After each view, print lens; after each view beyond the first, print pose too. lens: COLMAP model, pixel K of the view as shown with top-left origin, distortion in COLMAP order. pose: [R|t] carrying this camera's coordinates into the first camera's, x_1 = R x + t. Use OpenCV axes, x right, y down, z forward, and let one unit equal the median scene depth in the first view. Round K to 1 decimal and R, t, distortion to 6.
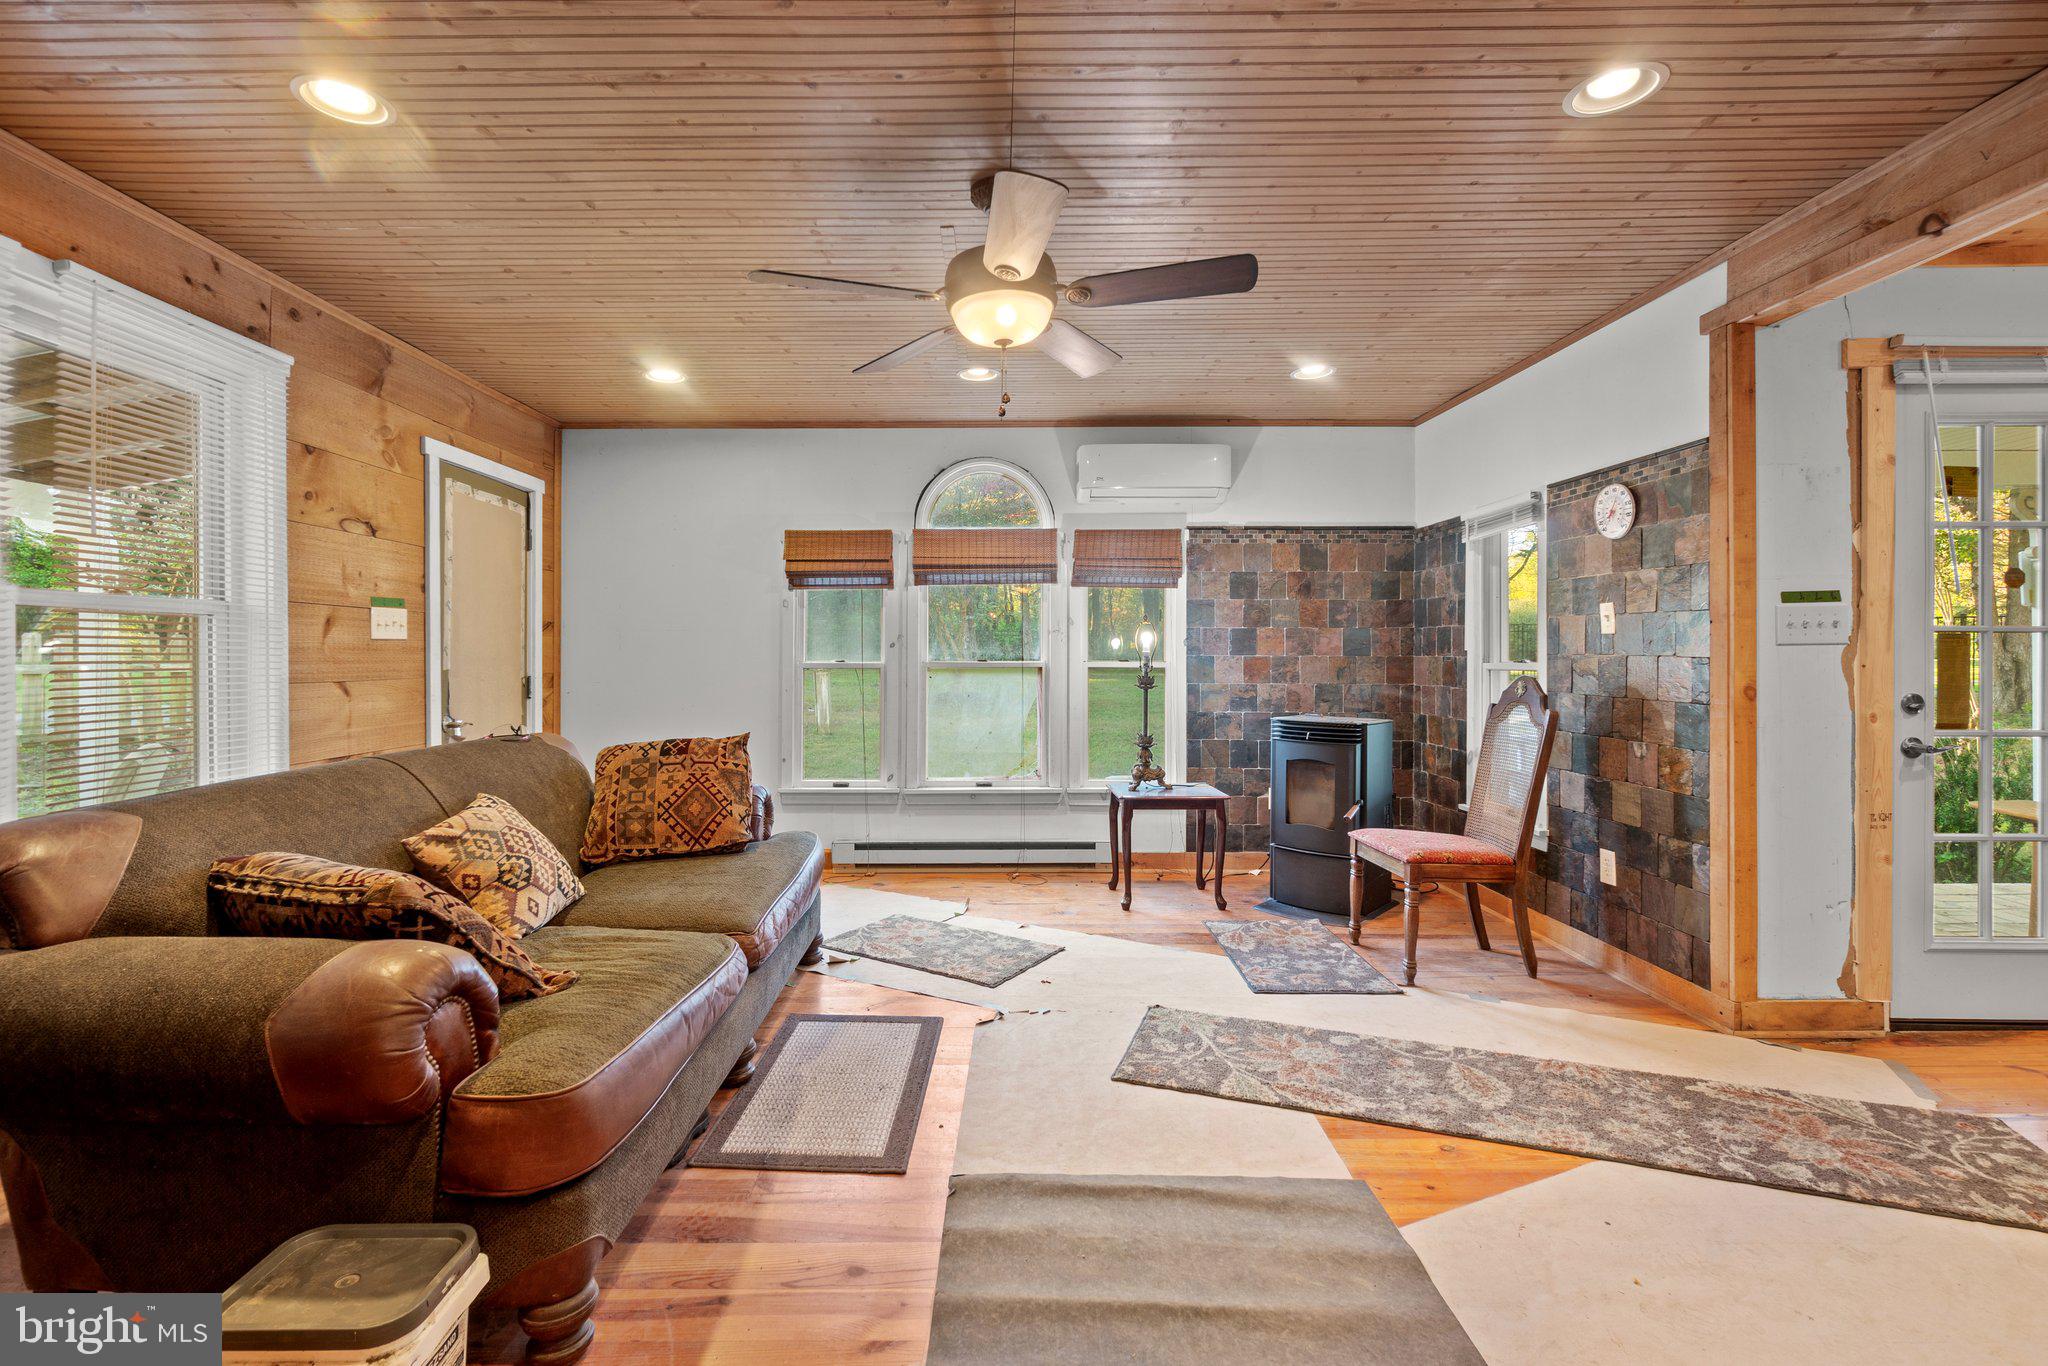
lens RADIAL K [[899.8, 0, 1021.4], [0, 899.8, 664.3], [0, 0, 1]] dist [-0.004021, -0.000126]
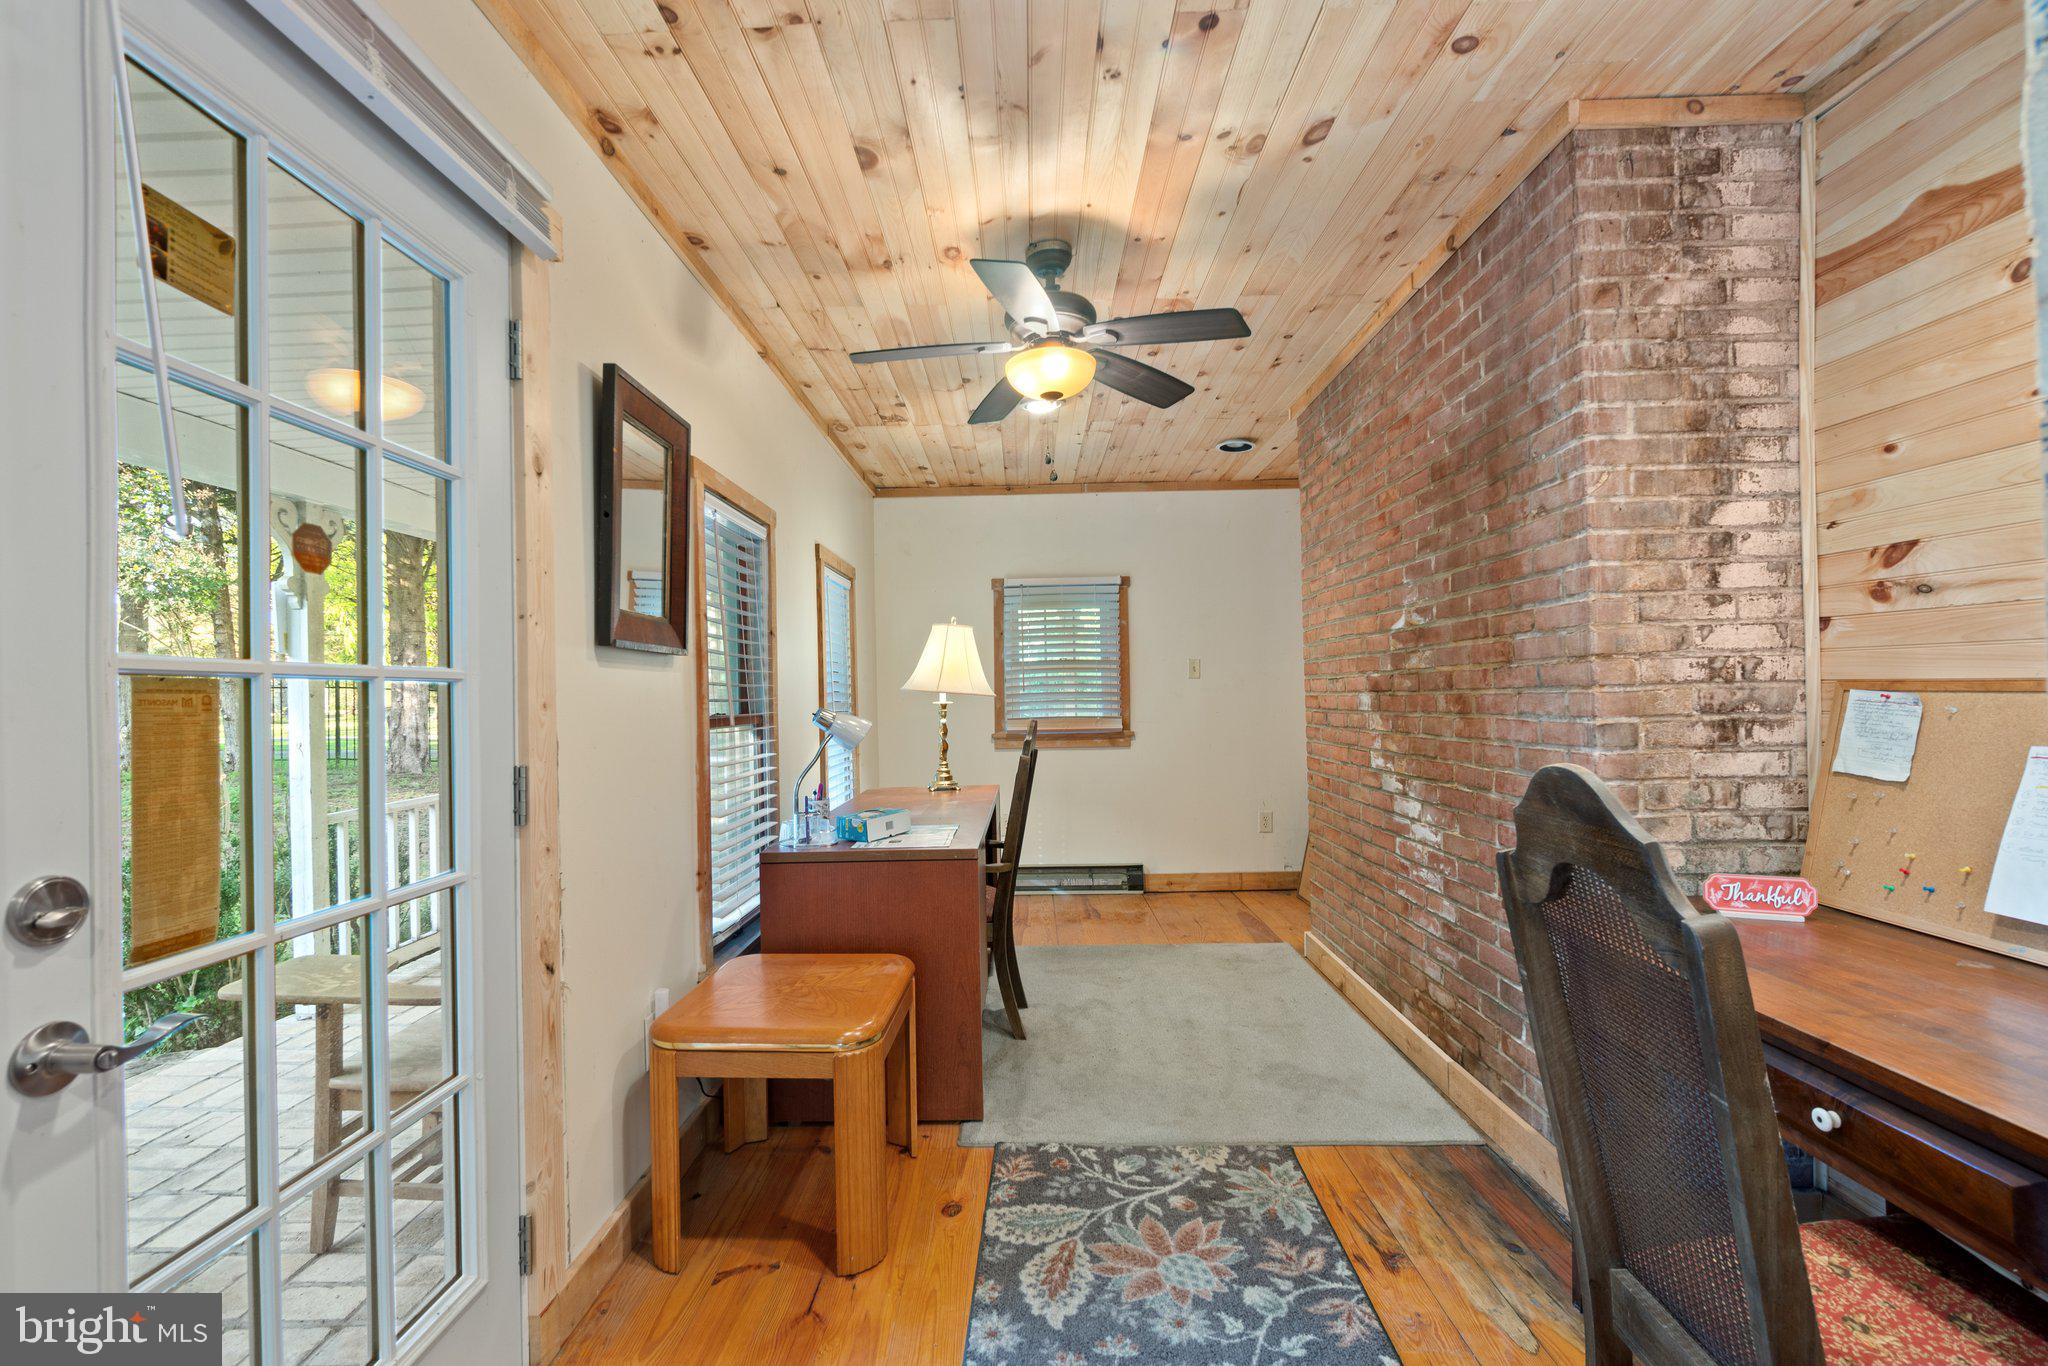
lens RADIAL K [[899.8, 0, 1024.2], [0, 899.8, 686.6], [0, 0, 1]] dist [-0.004021, -0.000126]
pose [[0.021609, 0.011040, 0.999706, 0.688992], [0.021826, 0.999696, -0.011512, -0.022589], [-0.999528, 0.022068, 0.021361, 0.652294]]
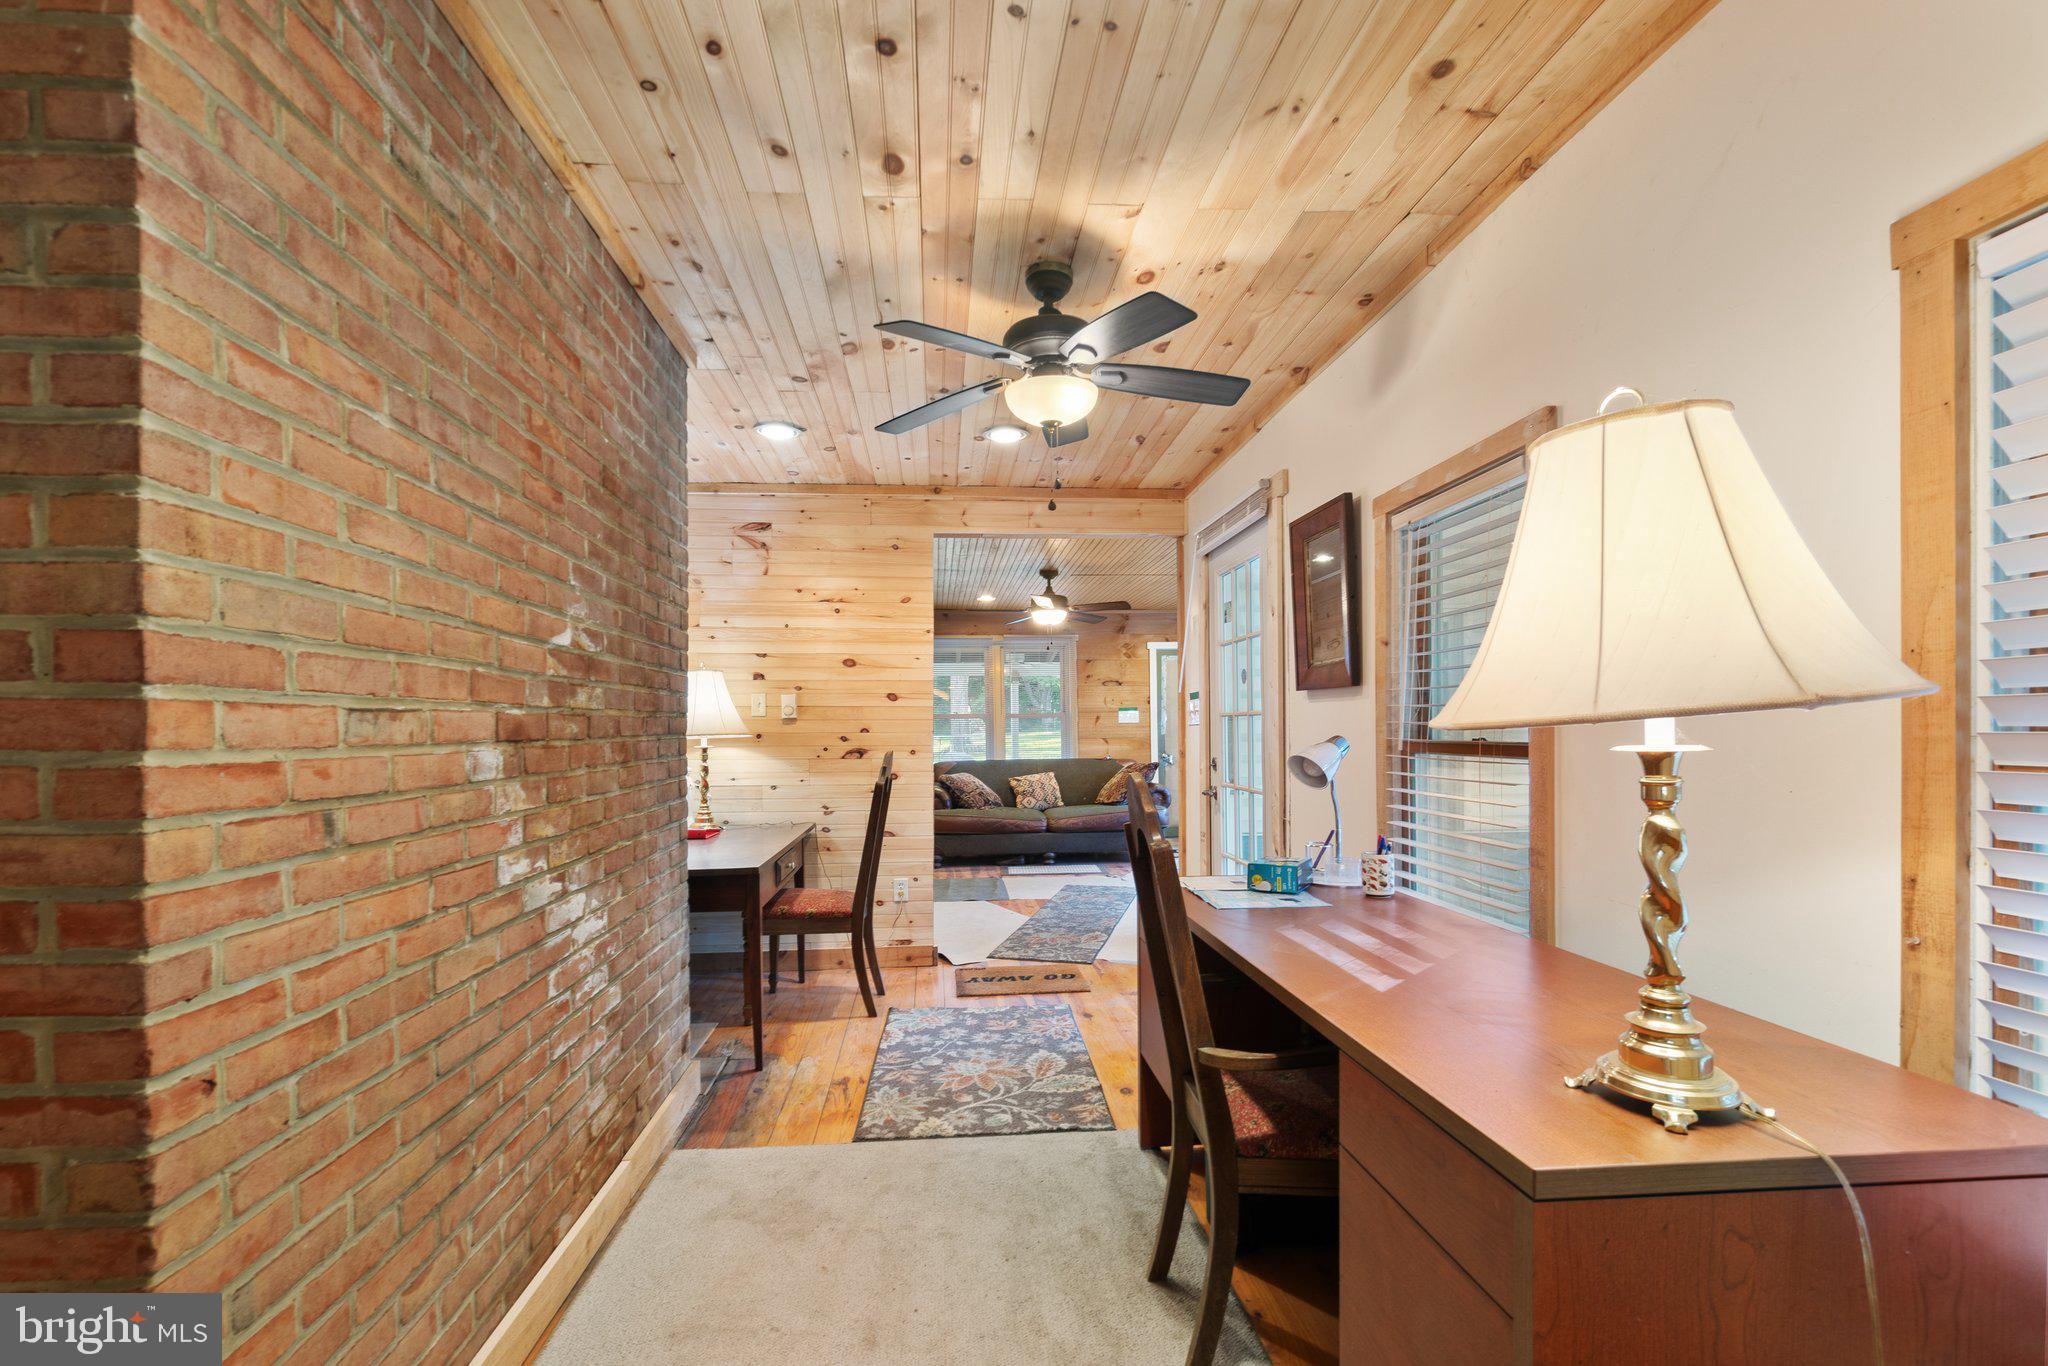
lens RADIAL K [[899.8, 0, 1030.0], [0, 899.8, 726.5], [0, 0, 1]] dist [-0.004021, -0.000126]
pose [[0.089600, 0.002166, -0.995975, 2.428669], [0.008122, 0.999963, 0.002905, -0.029063], [0.995945, -0.008350, 0.089579, 0.537542]]
